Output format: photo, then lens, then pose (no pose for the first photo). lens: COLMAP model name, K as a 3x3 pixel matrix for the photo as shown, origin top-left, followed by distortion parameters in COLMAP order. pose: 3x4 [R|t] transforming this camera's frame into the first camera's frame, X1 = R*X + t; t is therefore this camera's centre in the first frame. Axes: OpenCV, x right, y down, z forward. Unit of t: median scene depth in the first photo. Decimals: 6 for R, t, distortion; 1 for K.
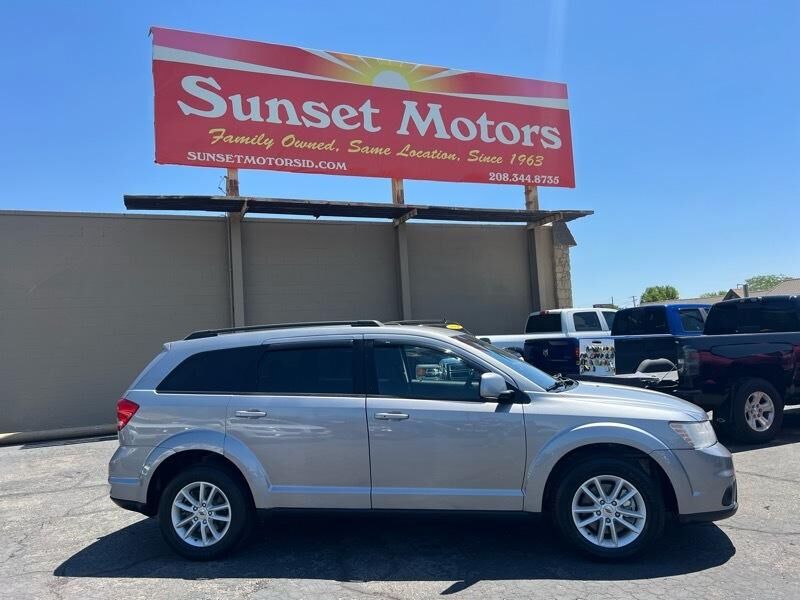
lens RADIAL K [[600.9, 0, 401.2], [0, 600.9, 300.1], [0, 0, 1]] dist [0.040591, -0.055102]
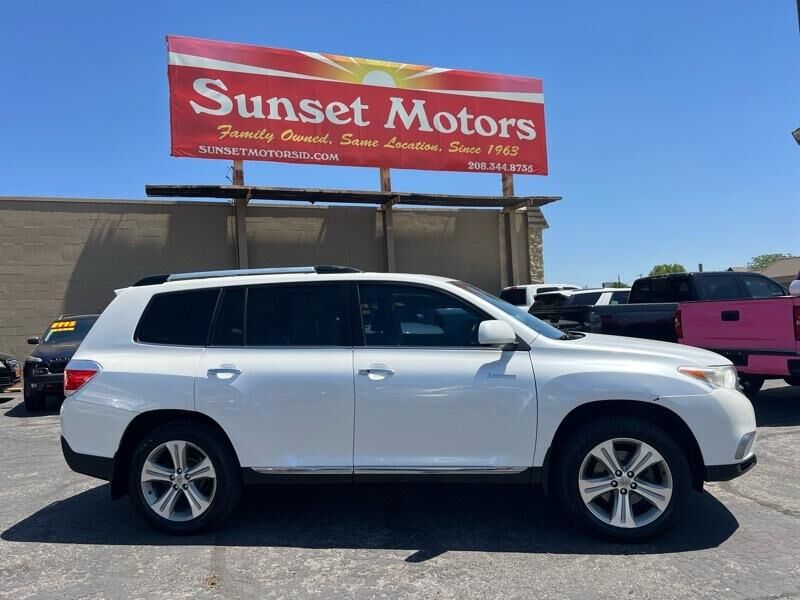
lens RADIAL K [[600.9, 0, 400.2], [0, 600.9, 306.9], [0, 0, 1]] dist [0.040591, -0.055102]
pose [[0.999819, 0.005302, -0.018257, 0.045191], [-0.004399, 0.998782, 0.049153, 0.001676], [0.018495, -0.049064, 0.998624, -0.136068]]
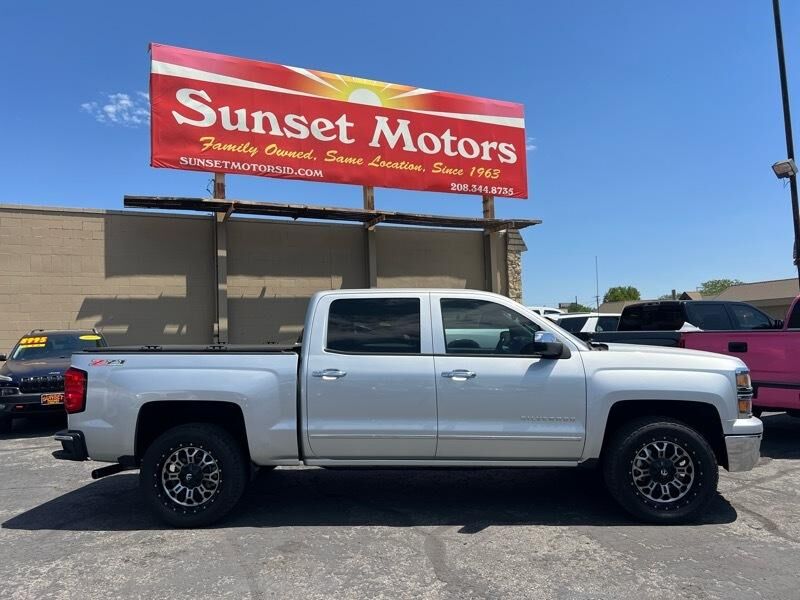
lens RADIAL K [[600.9, 0, 400.3], [0, 600.9, 299.5], [0, 0, 1]] dist [0.040591, -0.055102]
pose [[0.998422, 0.027577, 0.048909, 0.004089], [-0.028067, 0.999562, 0.009351, -0.004090], [-0.048630, -0.010708, 0.998759, -0.119468]]
